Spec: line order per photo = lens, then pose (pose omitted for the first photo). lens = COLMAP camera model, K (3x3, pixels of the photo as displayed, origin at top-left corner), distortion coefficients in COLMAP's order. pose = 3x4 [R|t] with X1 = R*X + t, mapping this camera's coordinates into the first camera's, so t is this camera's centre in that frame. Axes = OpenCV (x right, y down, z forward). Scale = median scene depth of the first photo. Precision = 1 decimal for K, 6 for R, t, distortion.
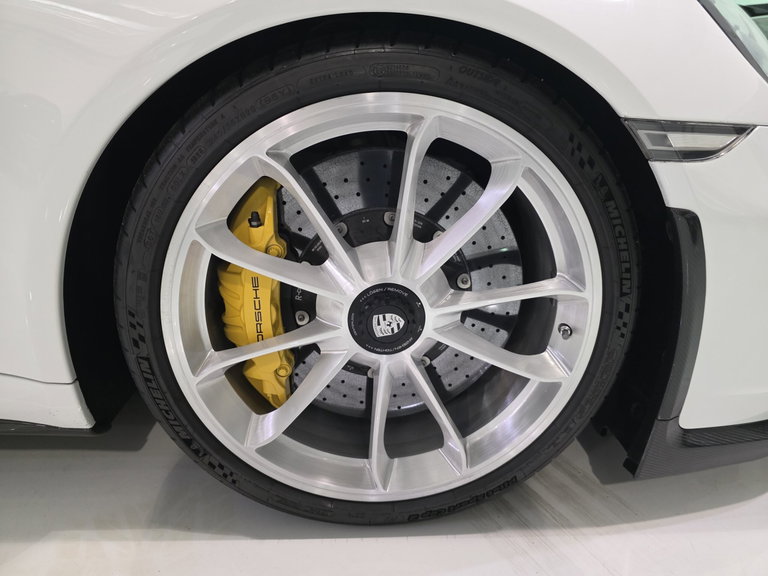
lens RADIAL K [[542.7, 0, 384.0], [0, 542.7, 288.0], [0, 0, 1]] dist [0.011008, 0.000932]
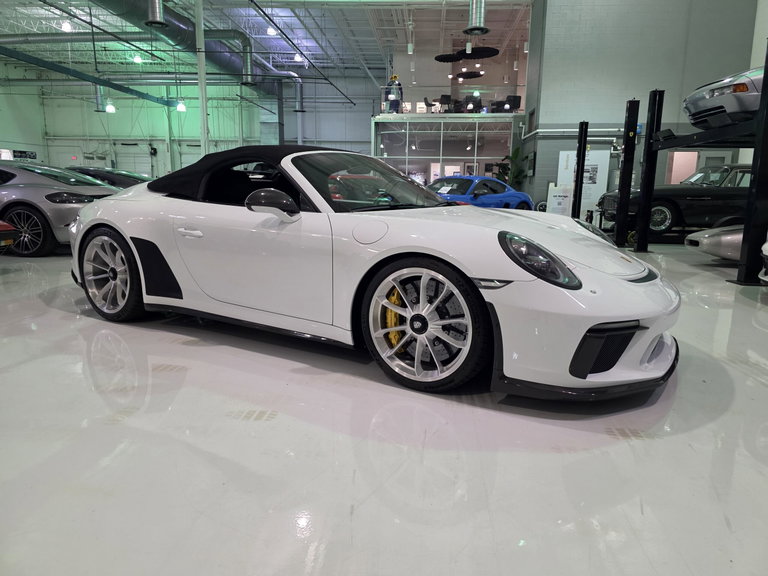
lens RADIAL K [[542.7, 0, 384.0], [0, 542.7, 288.0], [0, 0, 1]] dist [0.011008, 0.000932]
pose [[0.817486, 0.071514, -0.571491, 1.923081], [-0.179691, 0.974401, -0.135105, 0.360179], [0.547199, 0.213138, 0.809410, -2.214881]]
